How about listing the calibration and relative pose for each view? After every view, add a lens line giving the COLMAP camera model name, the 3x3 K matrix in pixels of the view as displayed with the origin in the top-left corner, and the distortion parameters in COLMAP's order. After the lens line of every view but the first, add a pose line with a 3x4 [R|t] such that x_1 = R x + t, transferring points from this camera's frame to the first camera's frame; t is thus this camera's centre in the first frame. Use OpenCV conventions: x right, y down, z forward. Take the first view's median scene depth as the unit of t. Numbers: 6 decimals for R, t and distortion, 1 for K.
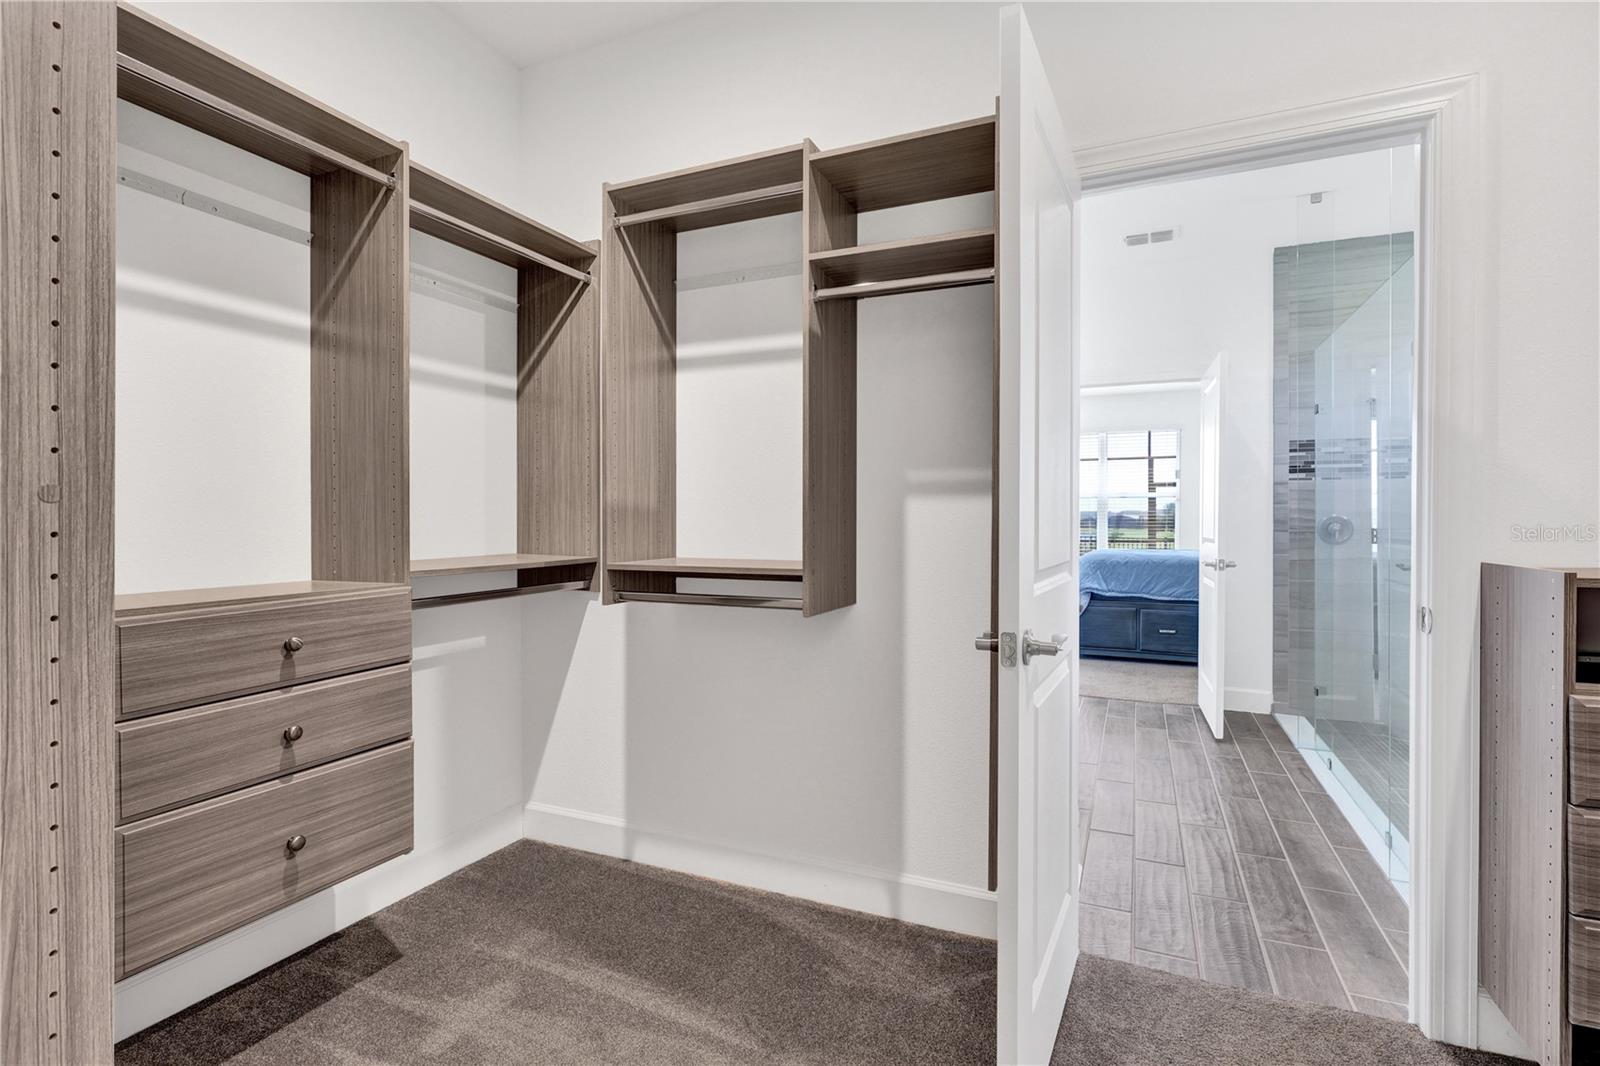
lens RADIAL K [[751.4, 0, 789.5], [0, 751.4, 525.9], [0, 0, 1]] dist [0.001557, 0.000998]
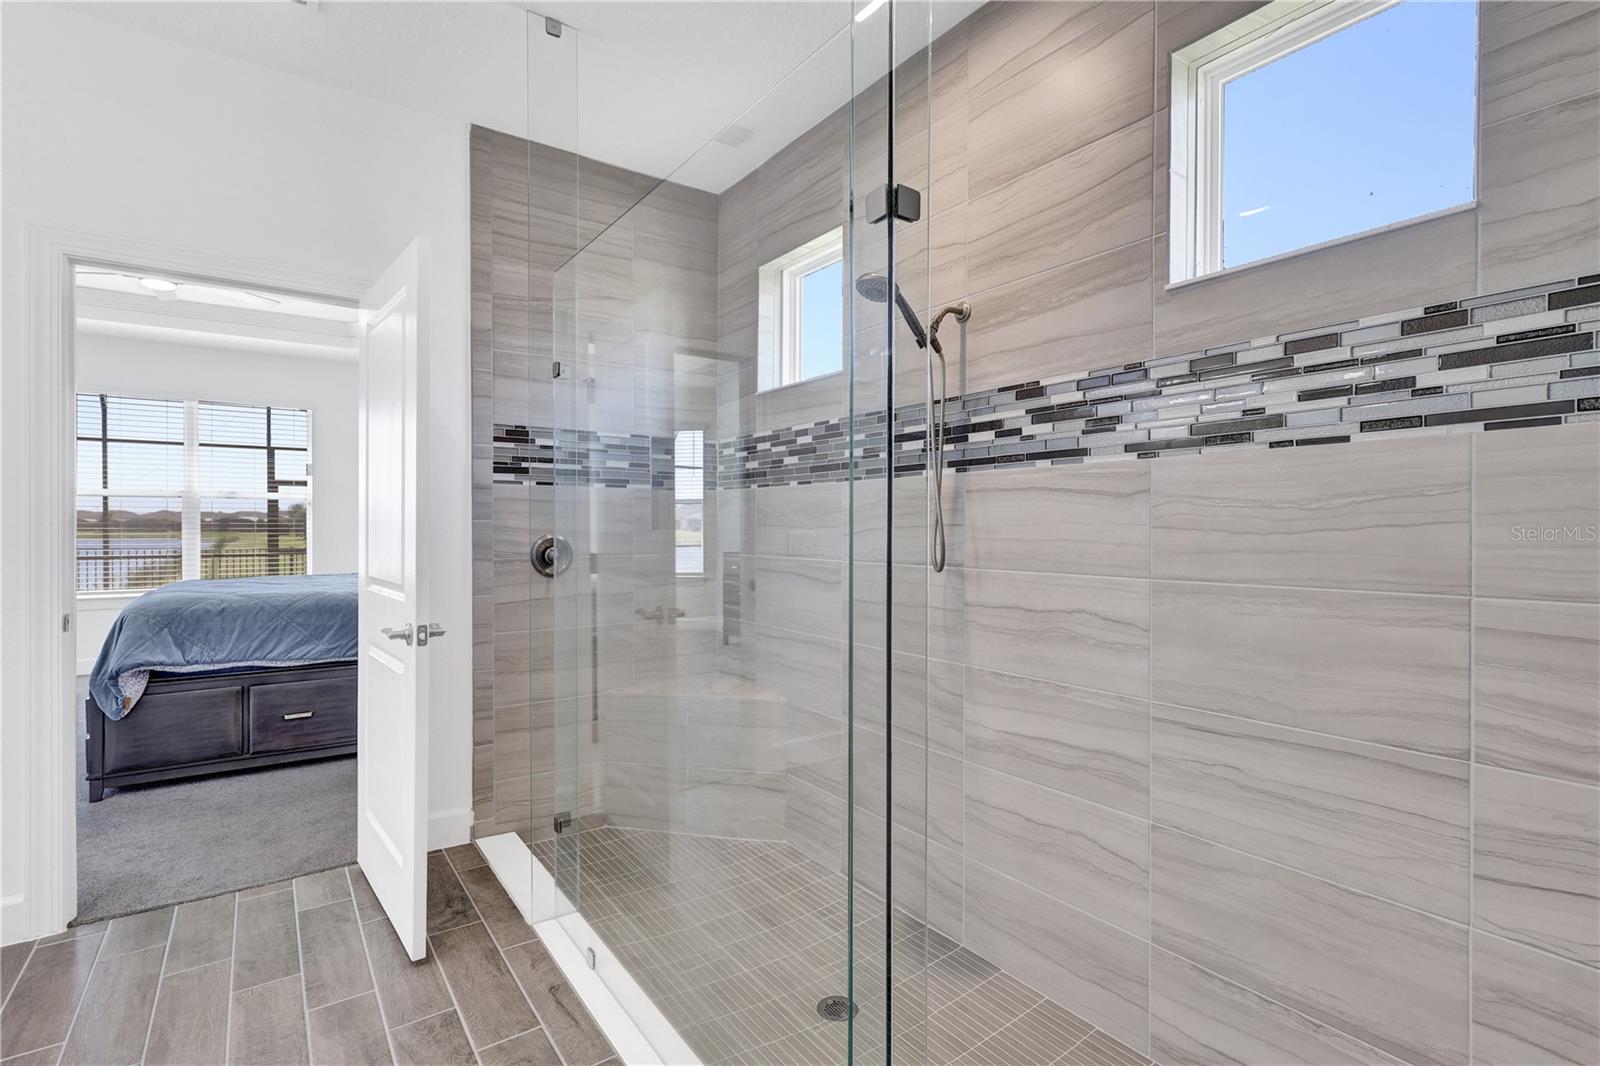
lens RADIAL K [[751.4, 0, 789.5], [0, 751.4, 525.9], [0, 0, 1]] dist [0.001557, 0.000998]
pose [[0.497959, -0.002388, 0.867197, 0.216319], [0.004866, 0.999988, -0.000040, -0.021522], [-0.867187, 0.004239, 0.497965, 0.438800]]
